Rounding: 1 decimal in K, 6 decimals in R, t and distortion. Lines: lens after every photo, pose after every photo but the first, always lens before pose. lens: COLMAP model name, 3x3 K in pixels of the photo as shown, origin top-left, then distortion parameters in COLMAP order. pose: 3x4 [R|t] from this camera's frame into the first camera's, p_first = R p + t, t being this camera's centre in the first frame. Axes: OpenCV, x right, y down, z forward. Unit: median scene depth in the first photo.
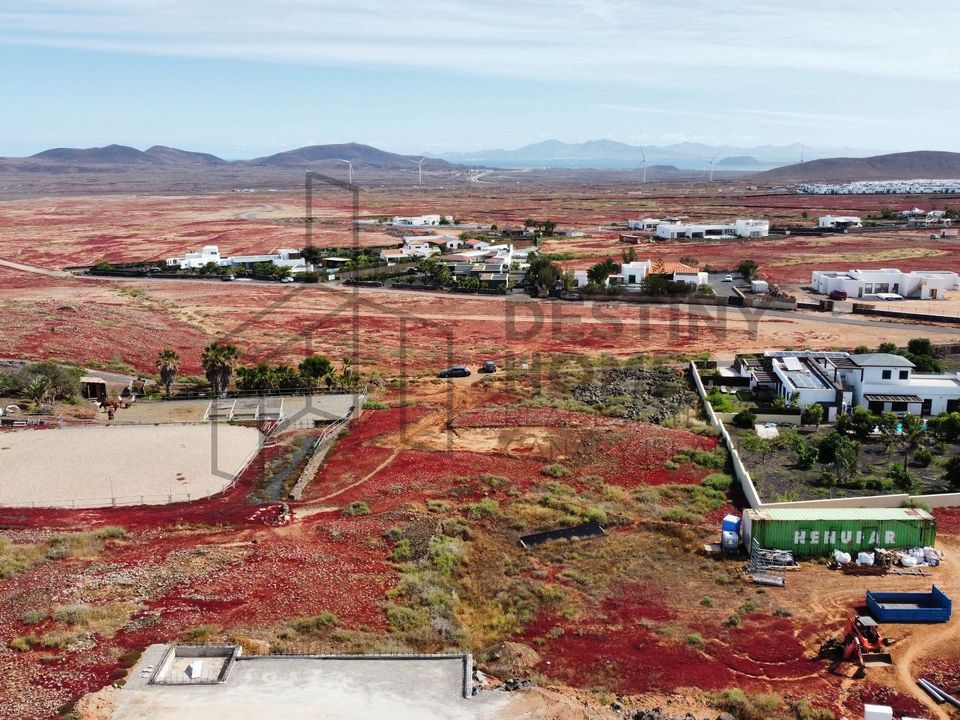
lens RADIAL K [[958.3, 0, 481.4], [0, 958.3, 361.3], [0, 0, 1]] dist [-0.002031, 0.000000]
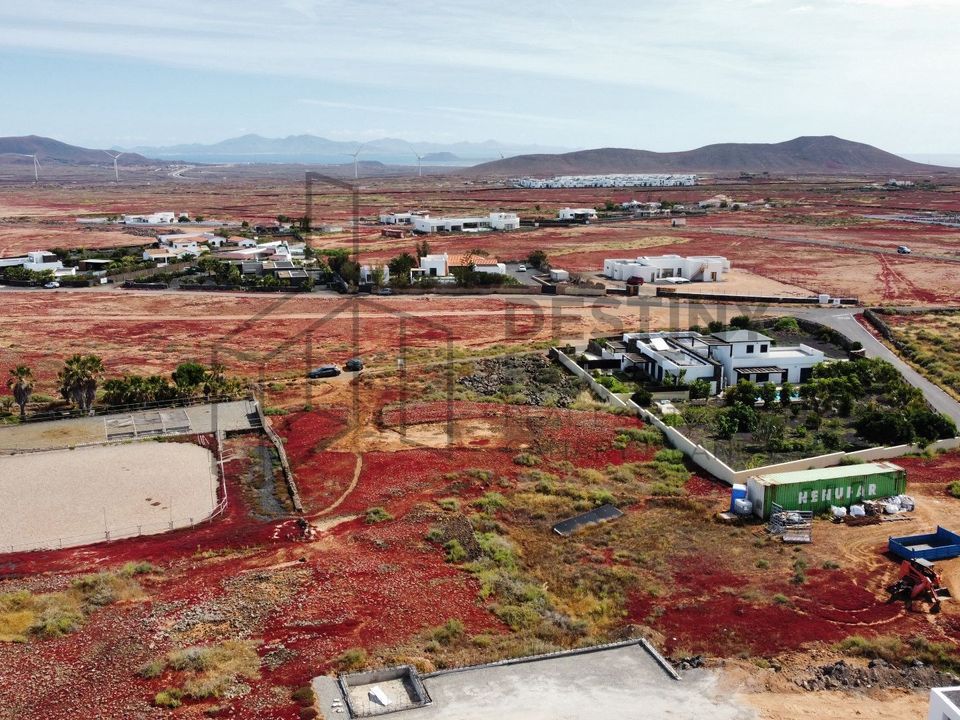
lens RADIAL K [[958.3, 0, 478.8], [0, 958.3, 357.9], [0, 0, 1]] dist [-0.002031, 0.000000]
pose [[0.955718, -0.056726, 0.288767, -0.212192], [0.056400, 0.998363, 0.009455, -0.004466], [-0.288830, 0.007250, 0.957353, 0.037156]]
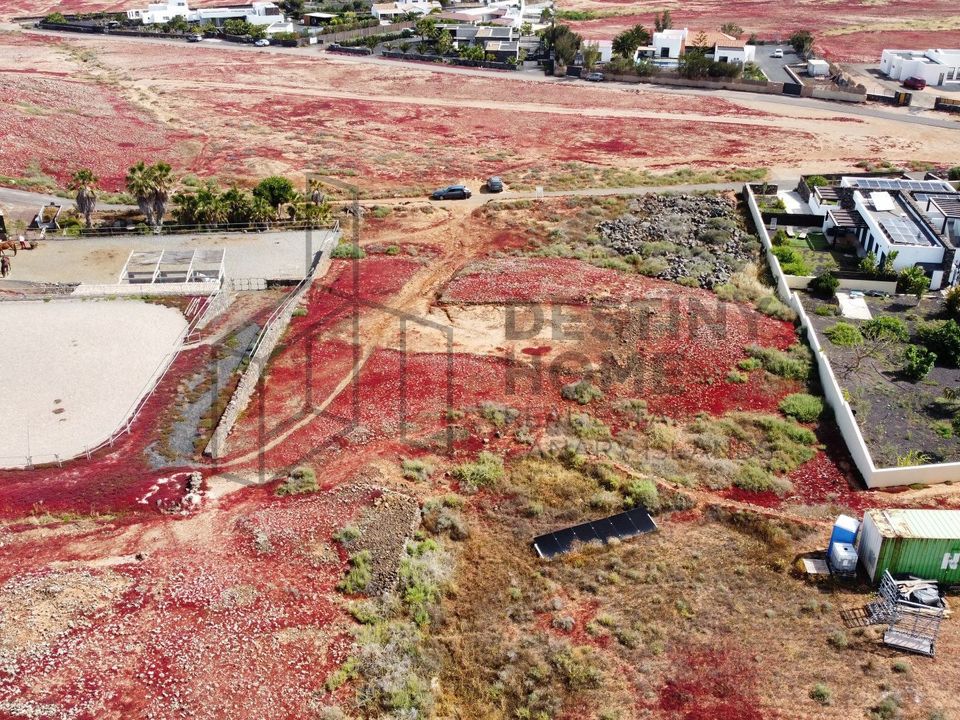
lens RADIAL K [[958.3, 0, 481.9], [0, 958.3, 361.3], [0, 0, 1]] dist [-0.002031, 0.000000]
pose [[0.999866, 0.016326, -0.000810, 0.001082], [-0.015589, 0.967289, 0.253198, -0.075765], [0.004917, -0.253152, 0.967414, 0.247600]]
